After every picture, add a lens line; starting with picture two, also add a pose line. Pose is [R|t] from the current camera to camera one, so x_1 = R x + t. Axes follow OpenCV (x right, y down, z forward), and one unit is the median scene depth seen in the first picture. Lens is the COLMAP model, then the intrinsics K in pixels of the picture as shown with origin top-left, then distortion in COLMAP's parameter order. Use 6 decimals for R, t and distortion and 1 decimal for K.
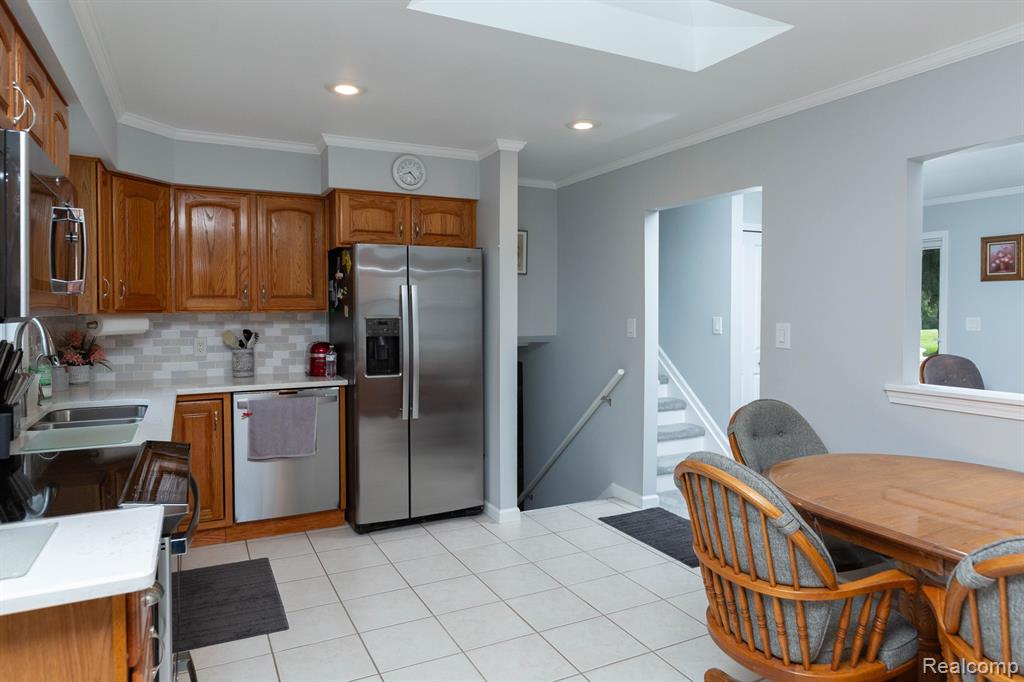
lens RADIAL K [[641.2, 0, 522.6], [0, 641.2, 316.8], [0, 0, 1]] dist [0.002439, -0.000697]
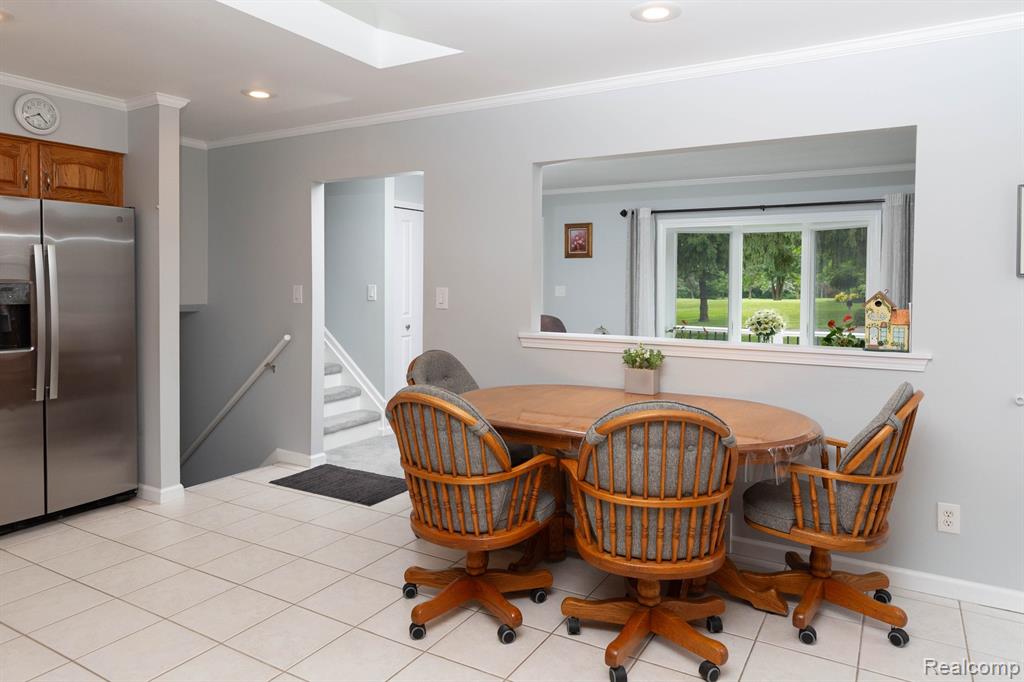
lens RADIAL K [[652.7, 0, 528.8], [0, 652.7, 279.4], [0, 0, 1]] dist [-0.000059, -0.000061]
pose [[0.835644, 0.005459, 0.549245, -0.149978], [0.003313, 0.999882, -0.014979, 0.016046], [-0.549262, 0.014337, 0.835527, -0.124033]]
